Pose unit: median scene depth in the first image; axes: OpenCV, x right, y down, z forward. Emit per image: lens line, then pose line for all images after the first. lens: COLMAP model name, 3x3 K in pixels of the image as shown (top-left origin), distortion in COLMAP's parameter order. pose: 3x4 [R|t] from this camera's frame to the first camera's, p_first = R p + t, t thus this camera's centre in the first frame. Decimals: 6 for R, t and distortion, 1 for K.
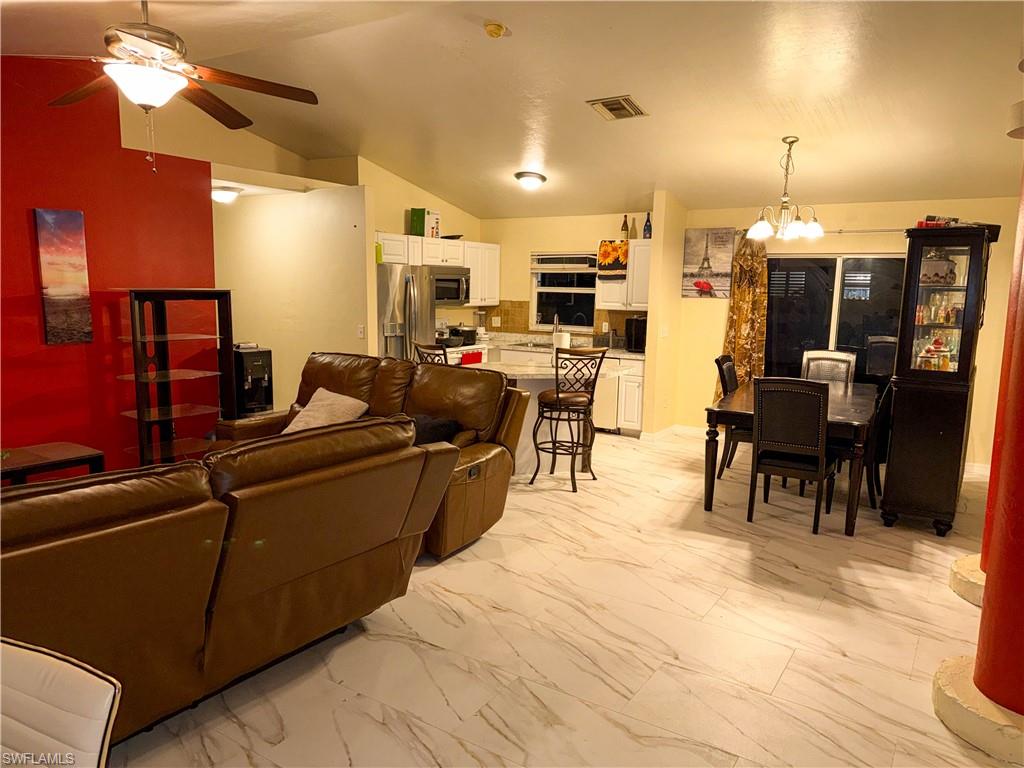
lens RADIAL K [[710.1, 0, 508.3], [0, 710.1, 399.0], [0, 0, 1]] dist [0.111695, -0.172269]
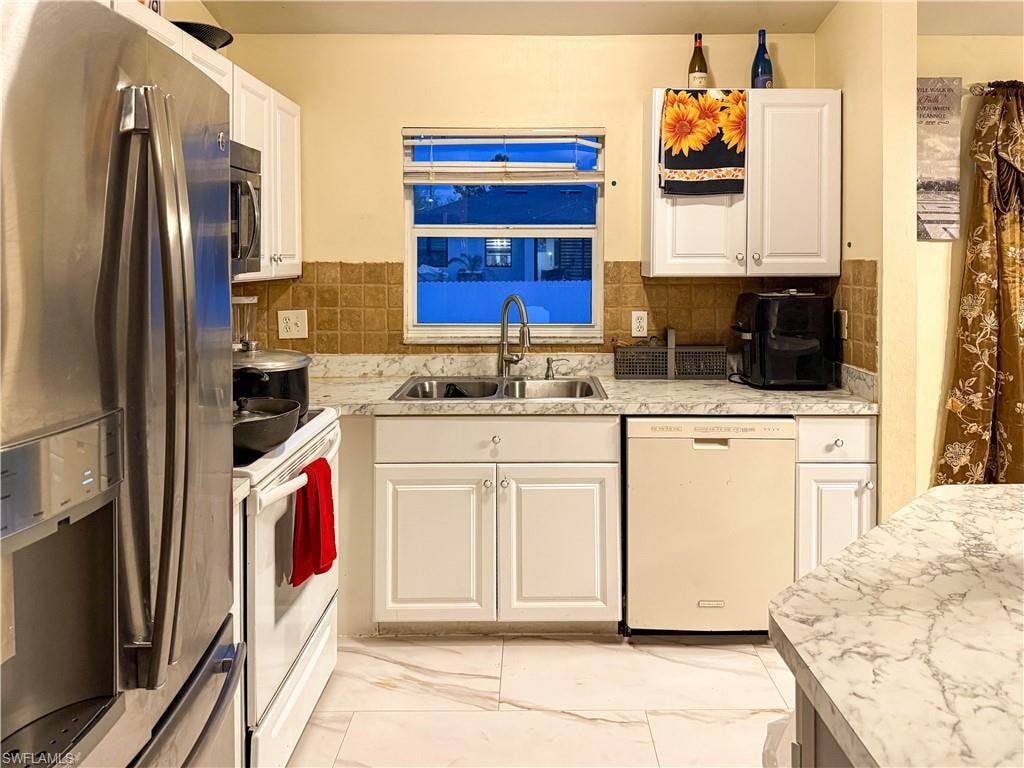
lens RADIAL K [[747.4, 0, 515.3], [0, 747.4, 283.1], [0, 0, 1]] dist [0.004502, -0.003619]
pose [[0.838904, -0.036291, 0.543069, -0.144718], [0.103210, 0.990278, -0.093258, -0.097520], [-0.534405, 0.134285, 0.834493, 0.744678]]
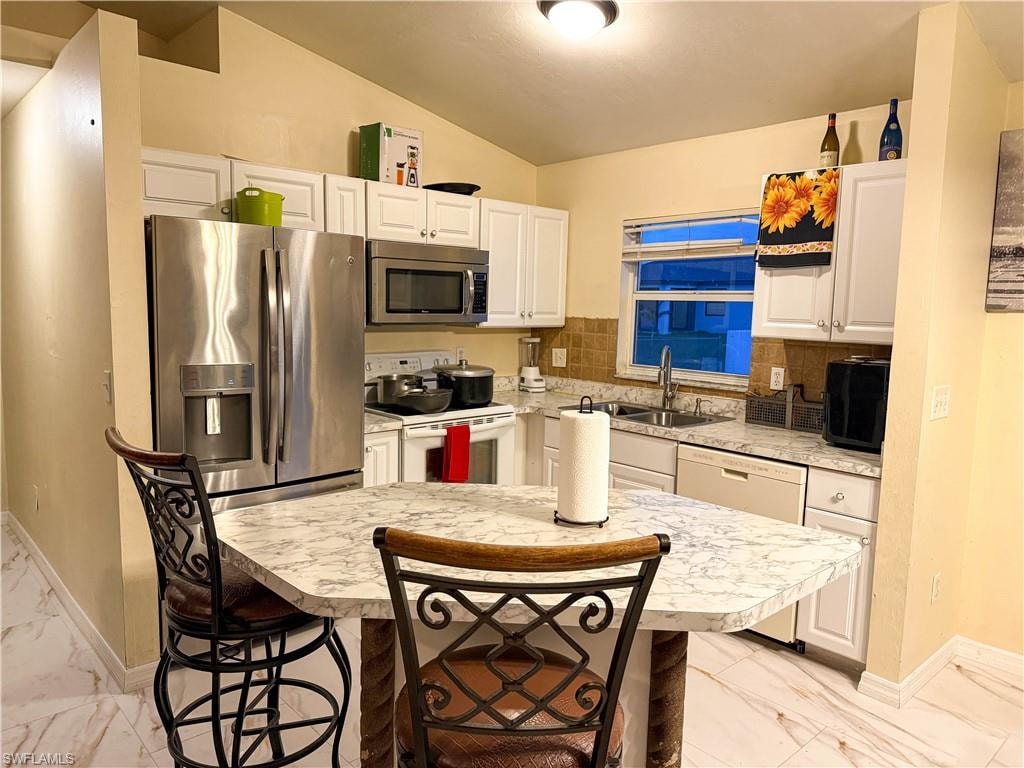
lens RADIAL K [[717.0, 0, 505.2], [0, 717.0, 387.0], [0, 0, 1]] dist [0.091003, -0.149505]
pose [[0.965907, 0.034522, -0.256575, 0.095169], [-0.047178, 0.997946, -0.043334, -0.072629], [0.254552, 0.053961, 0.965552, 0.561901]]
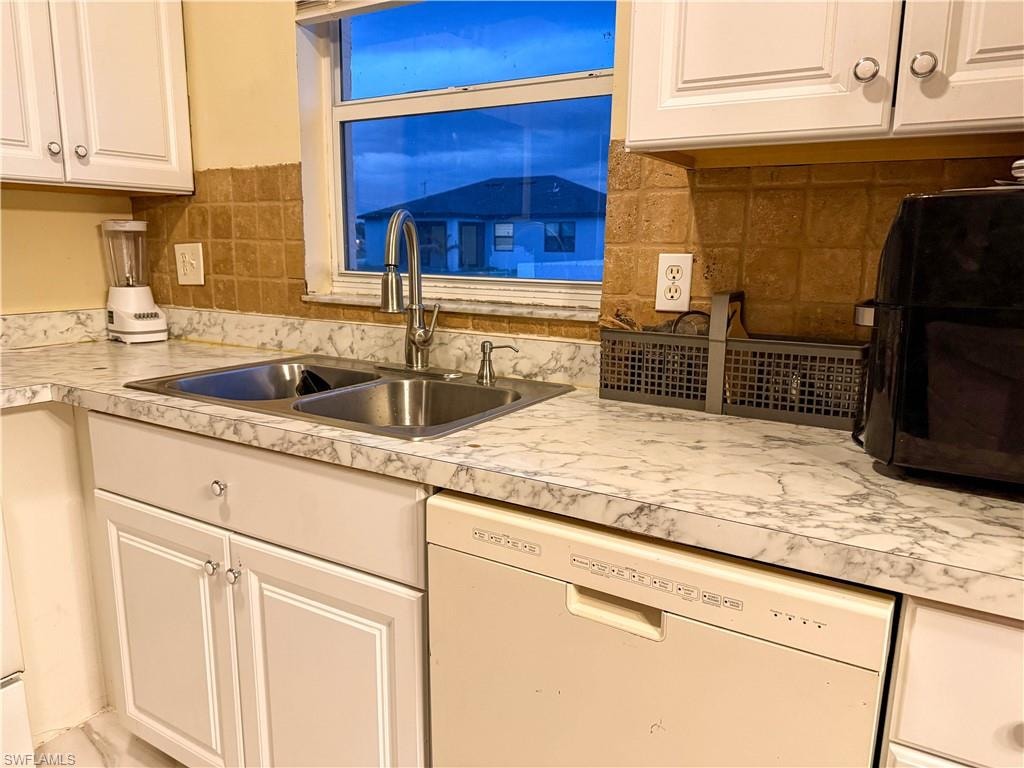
lens RADIAL K [[710.1, 0, 508.3], [0, 710.1, 399.0], [0, 0, 1]] dist [0.111695, -0.172269]
pose [[0.999615, -0.013559, 0.024199, 0.097959], [0.012310, 0.998621, 0.051042, -0.086934], [-0.024858, -0.050725, 0.998403, 0.881628]]
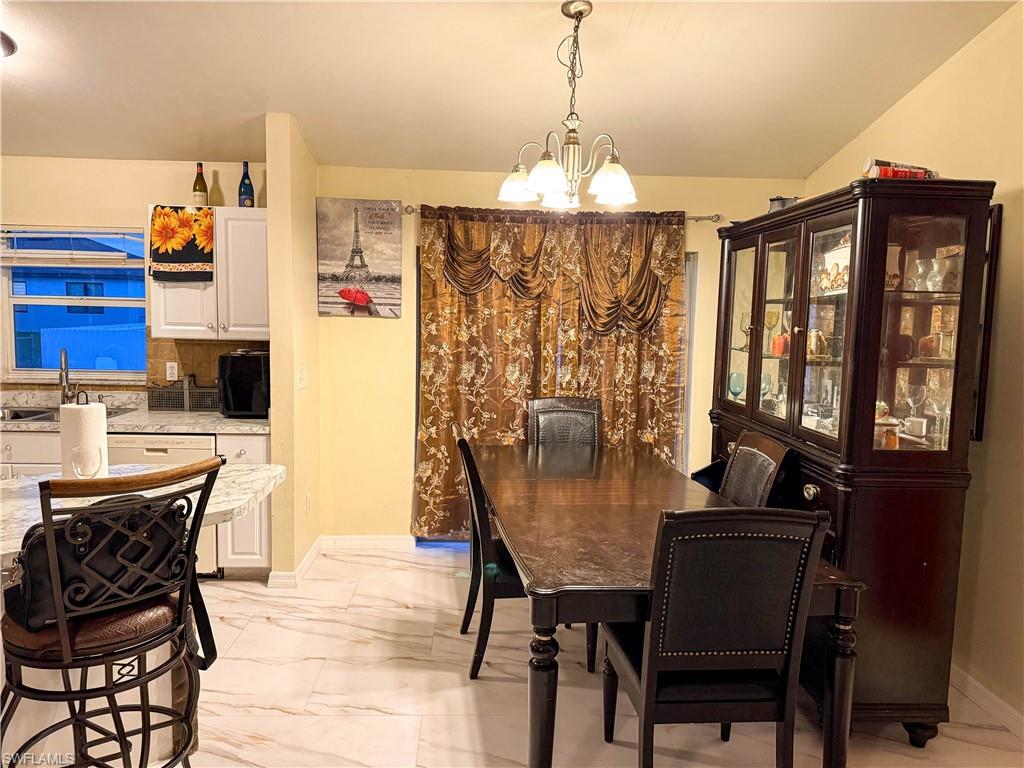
lens RADIAL K [[717.0, 0, 505.2], [0, 717.0, 387.0], [0, 0, 1]] dist [0.091003, -0.149505]
pose [[0.812006, -0.058314, 0.580729, 0.024461], [0.085292, 0.996170, -0.019230, -0.061079], [-0.577383, 0.065147, 0.813870, 0.444138]]
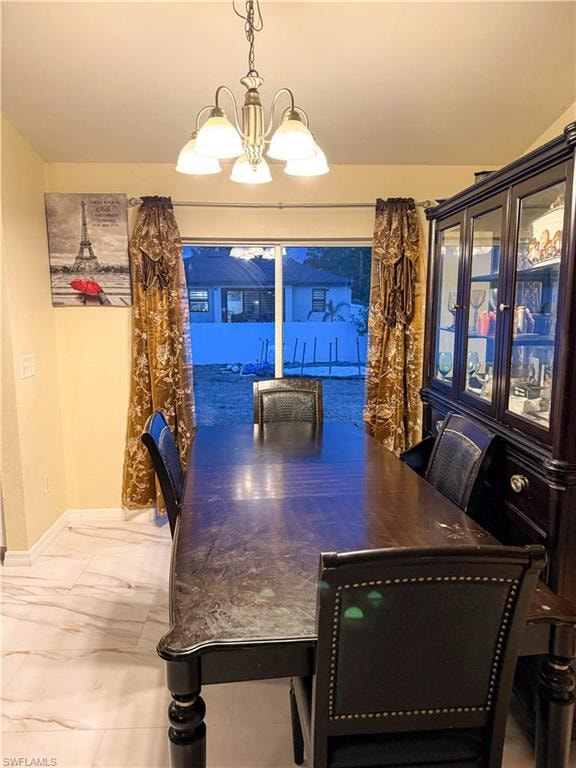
lens RADIAL K [[541.8, 0, 284.6], [0, 541.8, 387.0], [0, 0, 1]] dist [0.037086, -0.054823]
pose [[0.811600, -0.106443, 0.574435, 0.128629], [0.109294, 0.993566, 0.029691, -0.066067], [-0.573899, 0.038685, 0.818012, 0.508994]]
